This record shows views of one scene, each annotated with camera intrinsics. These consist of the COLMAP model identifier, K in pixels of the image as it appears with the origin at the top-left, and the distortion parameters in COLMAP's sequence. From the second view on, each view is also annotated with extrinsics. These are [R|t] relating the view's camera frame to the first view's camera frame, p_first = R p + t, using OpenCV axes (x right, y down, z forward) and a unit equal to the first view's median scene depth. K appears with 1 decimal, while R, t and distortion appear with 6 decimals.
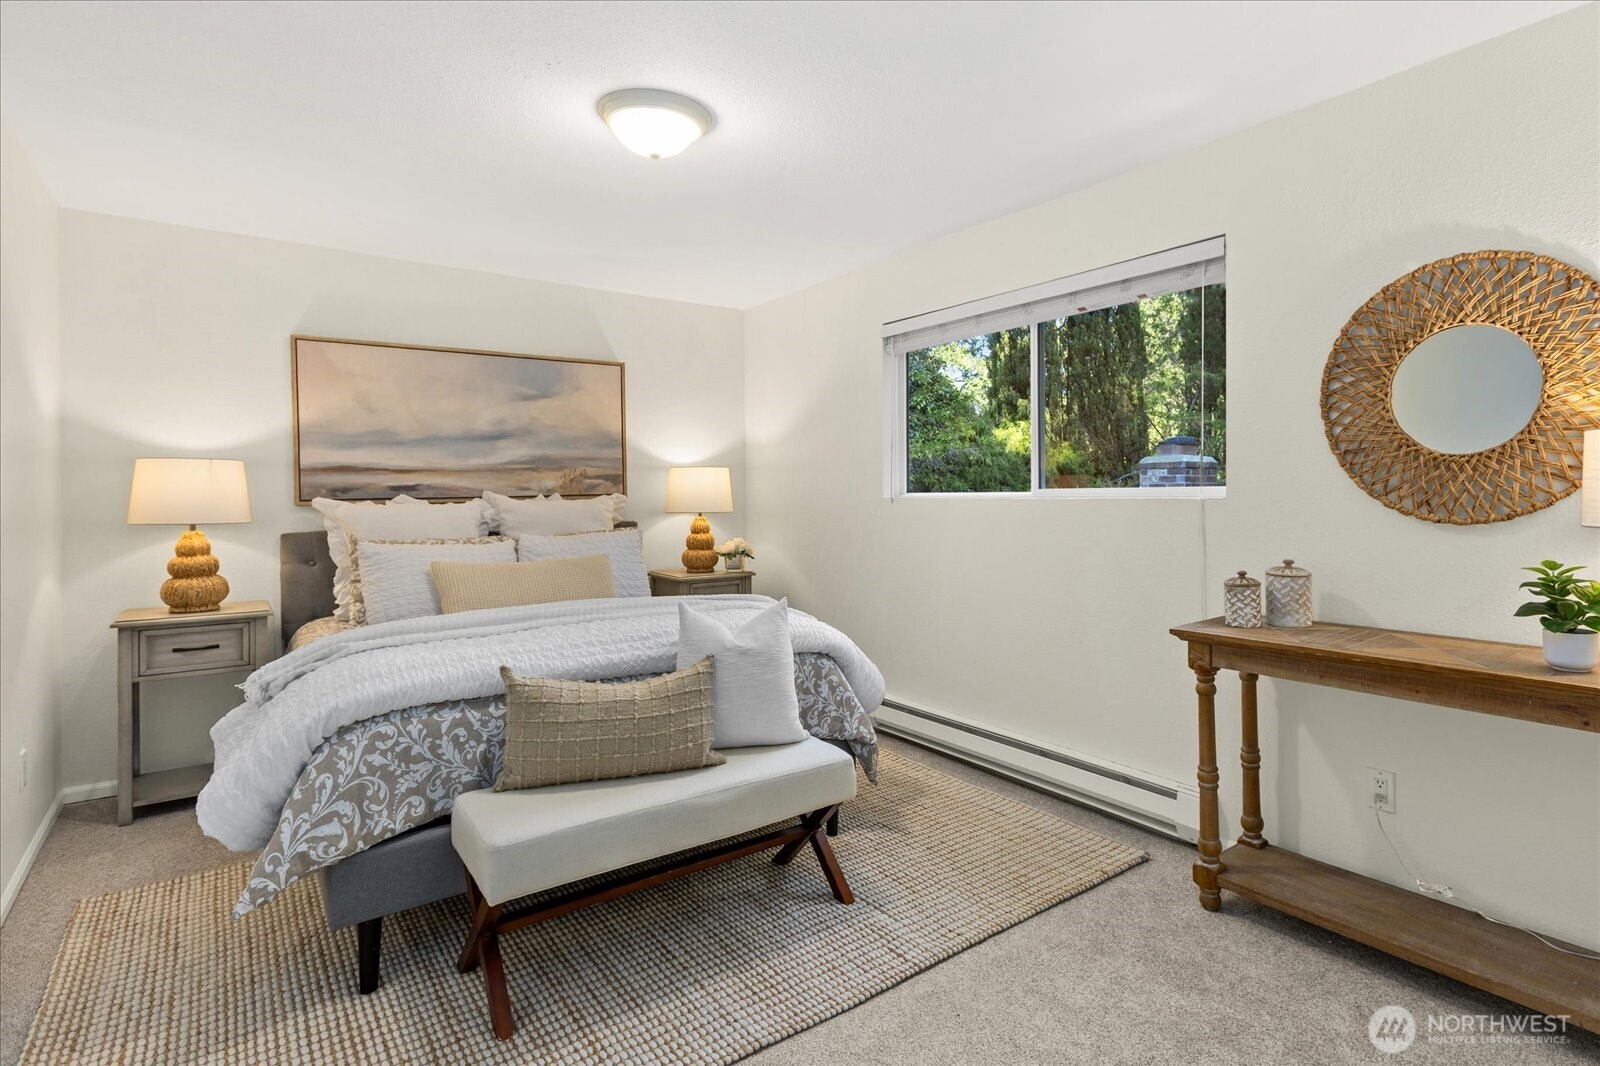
lens RADIAL K [[785.7, 0, 800.0], [0, 785.7, 488.7], [0, 0, 1]] dist [0.002441, 0.000639]
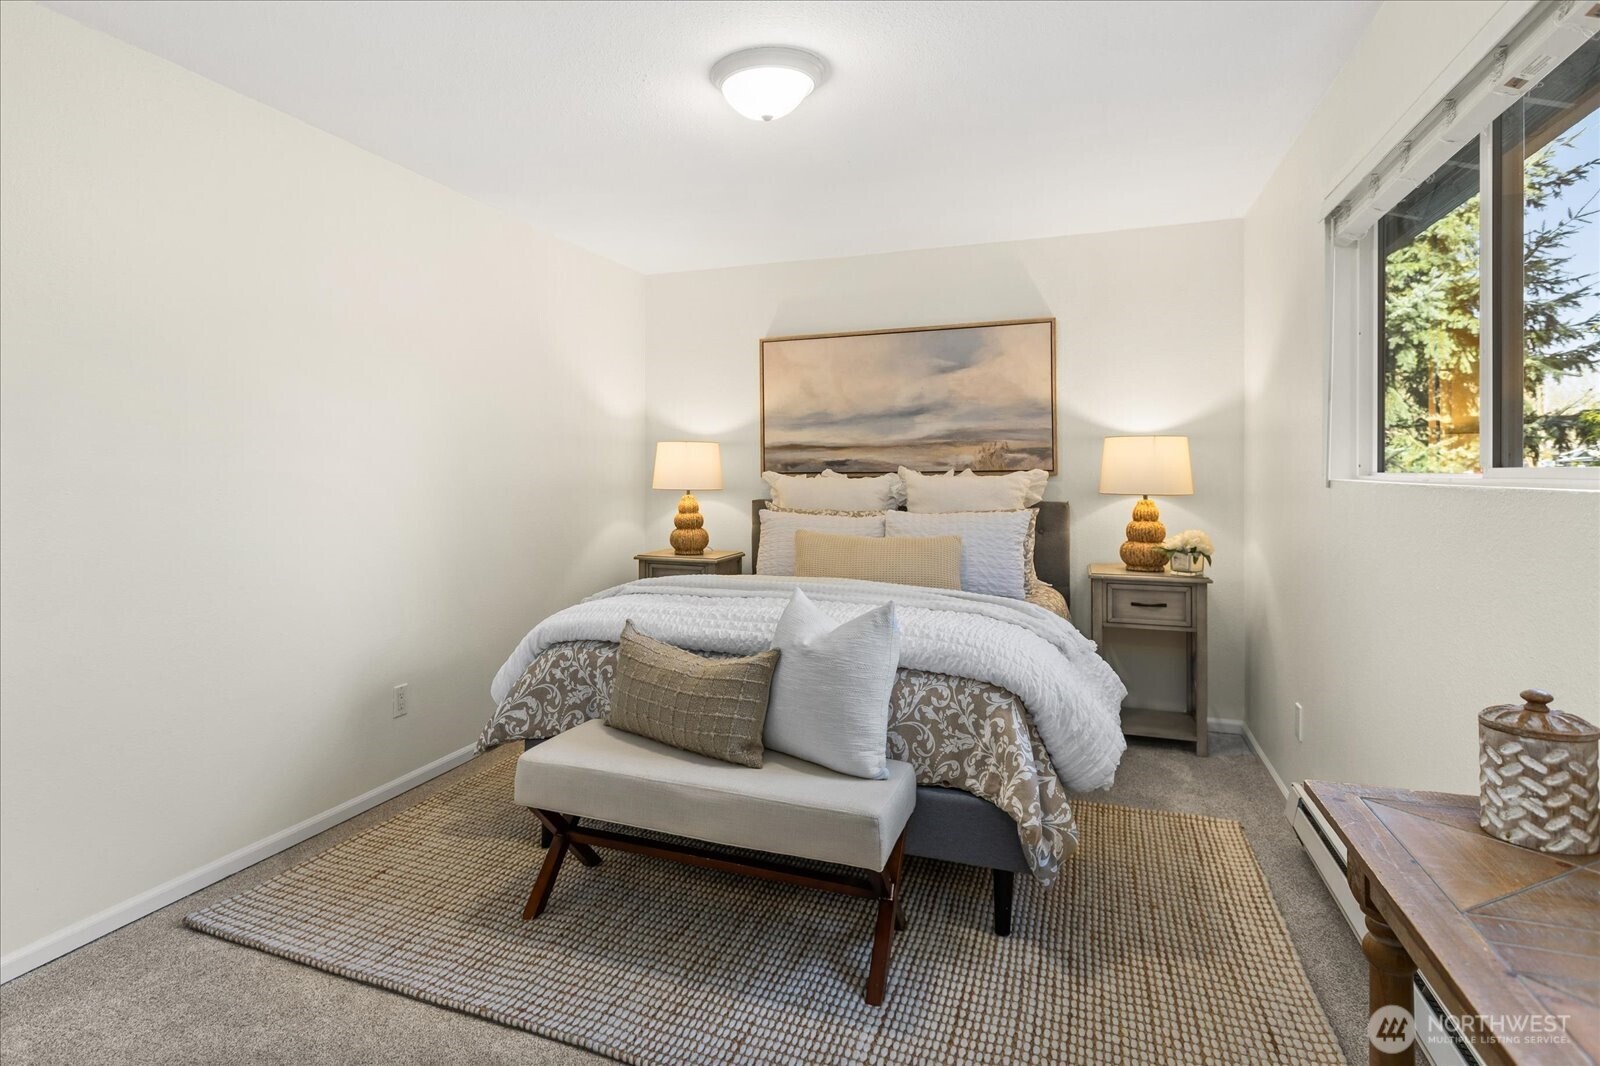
lens RADIAL K [[820.9, 0, 797.8], [0, 820.9, 473.8], [0, 0, 1]] dist [-0.000032, 0.000066]
pose [[0.556152, 0.012040, -0.830993, 0.453630], [0.000149, 0.999894, 0.014587, -0.002870], [0.831081, -0.008236, 0.556091, 0.326394]]
